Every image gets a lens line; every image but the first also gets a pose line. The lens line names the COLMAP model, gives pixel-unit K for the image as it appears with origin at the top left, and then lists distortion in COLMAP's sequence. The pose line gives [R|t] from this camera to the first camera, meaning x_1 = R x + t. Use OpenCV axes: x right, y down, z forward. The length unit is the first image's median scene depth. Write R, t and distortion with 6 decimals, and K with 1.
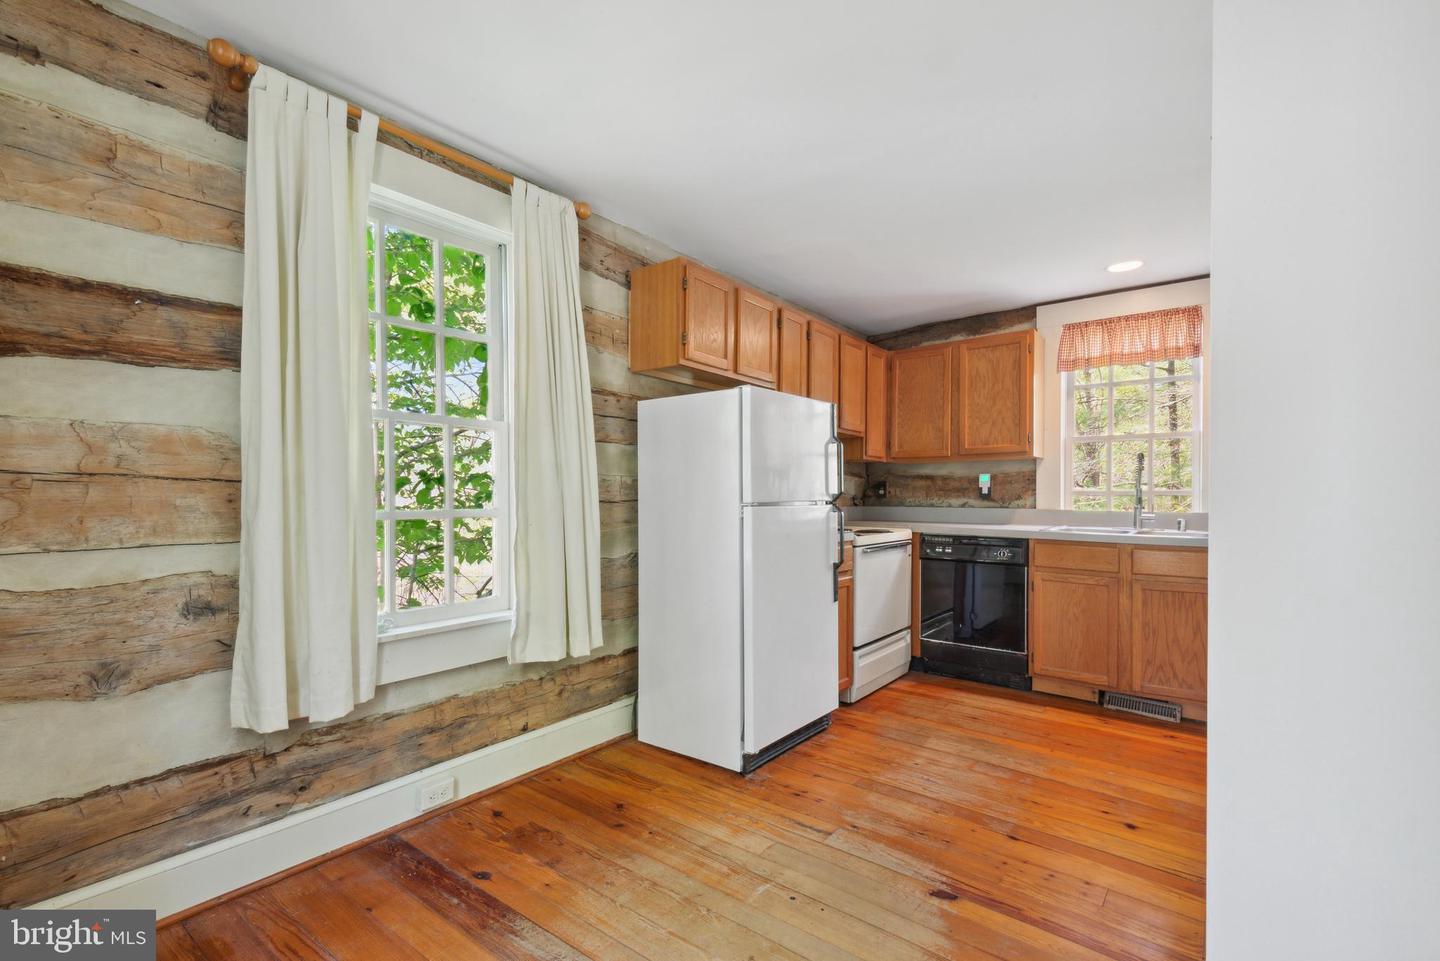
lens RADIAL K [[668.7, 0, 703.5], [0, 668.7, 500.5], [0, 0, 1]] dist [0.031636, -0.011257]
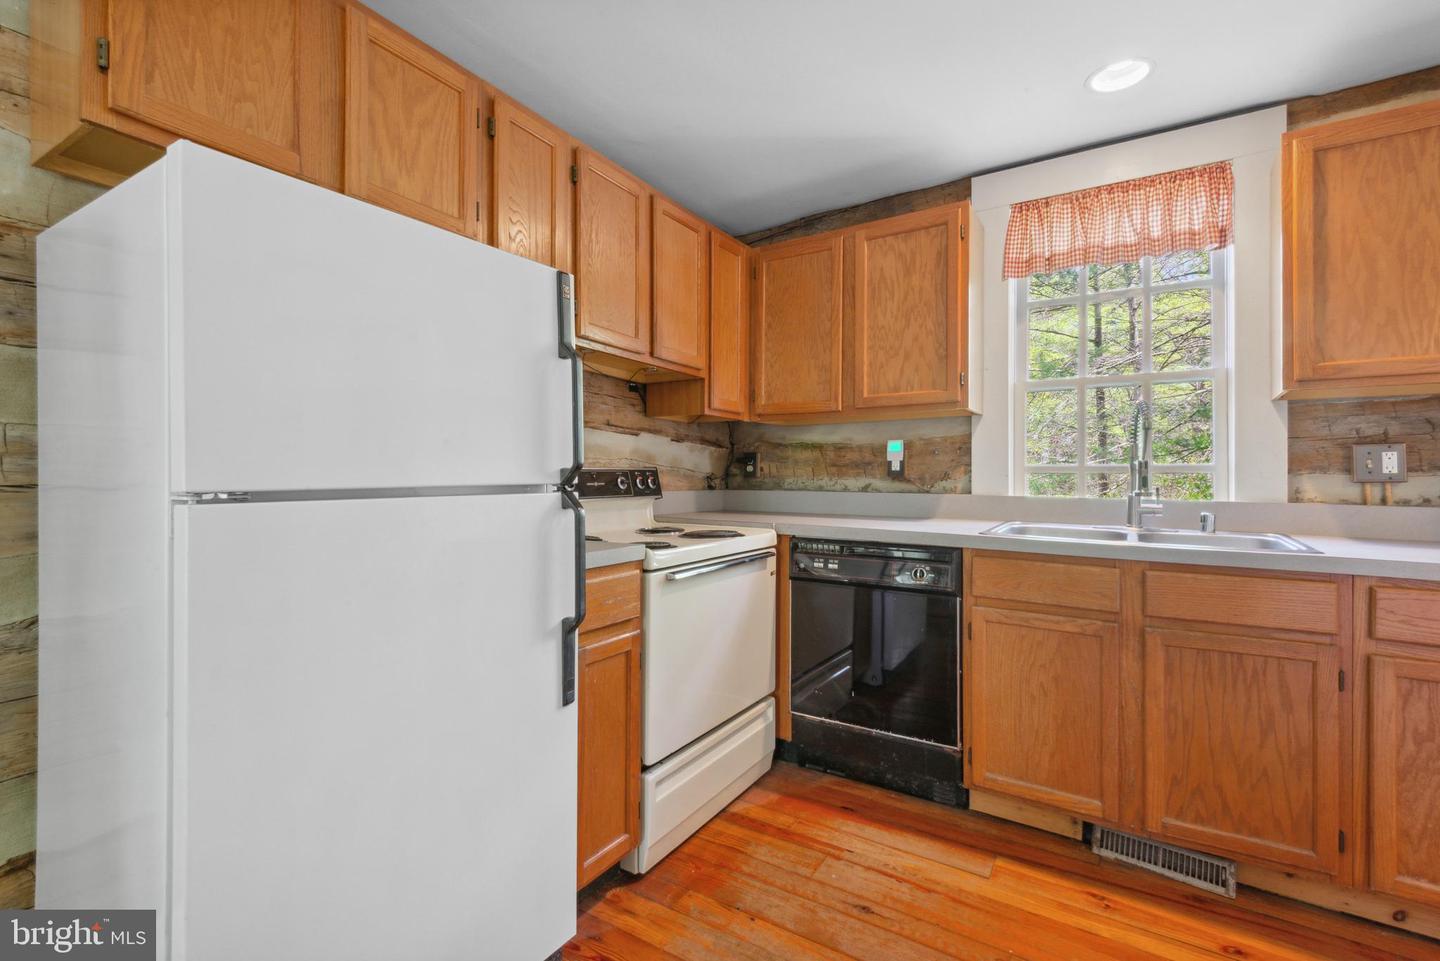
lens RADIAL K [[668.7, 0, 715.4], [0, 668.7, 475.2], [0, 0, 1]] dist [0.031636, -0.011257]
pose [[0.994161, -0.000483, 0.107902, 0.199089], [0.001234, 0.999975, -0.006892, -0.001835], [-0.107896, 0.006984, 0.994138, 0.426065]]
